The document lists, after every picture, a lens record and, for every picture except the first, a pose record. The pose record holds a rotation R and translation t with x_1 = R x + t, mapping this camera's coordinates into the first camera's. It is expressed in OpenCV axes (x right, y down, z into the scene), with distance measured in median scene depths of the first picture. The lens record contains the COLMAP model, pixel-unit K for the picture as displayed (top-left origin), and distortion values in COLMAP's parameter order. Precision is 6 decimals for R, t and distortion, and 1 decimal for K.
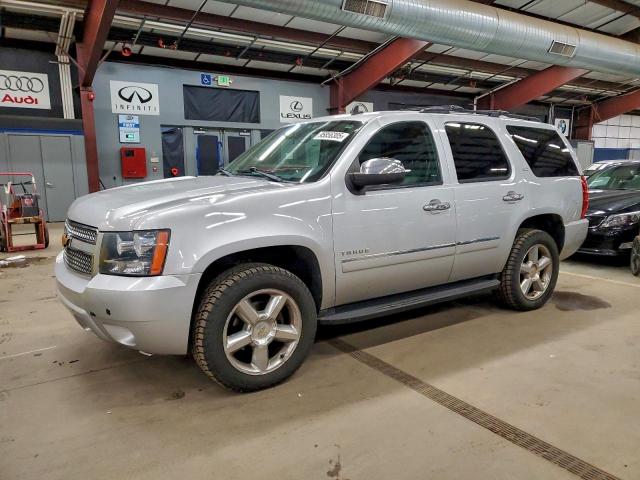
lens RADIAL K [[501.4, 0, 332.9], [0, 501.4, 230.9], [0, 0, 1]] dist [0.029147, 0.012126]
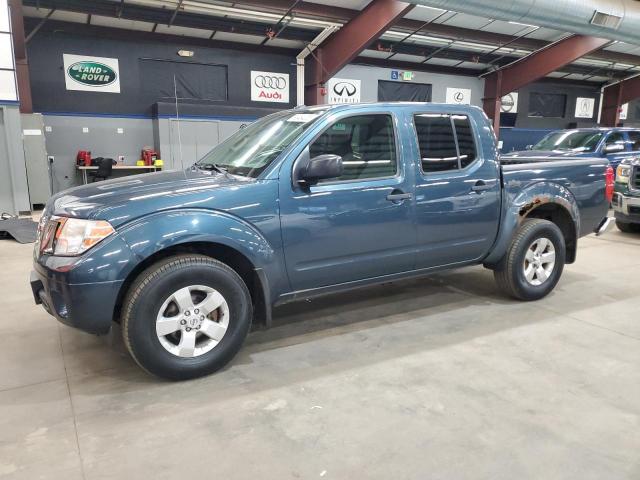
lens RADIAL K [[501.4, 0, 320.6], [0, 501.4, 239.2], [0, 0, 1]] dist [0.029147, 0.012126]
pose [[0.997199, 0.023387, -0.071050, -0.331513], [-0.019666, 0.998420, 0.052629, 0.023136], [0.072168, -0.051084, 0.996083, -0.200039]]
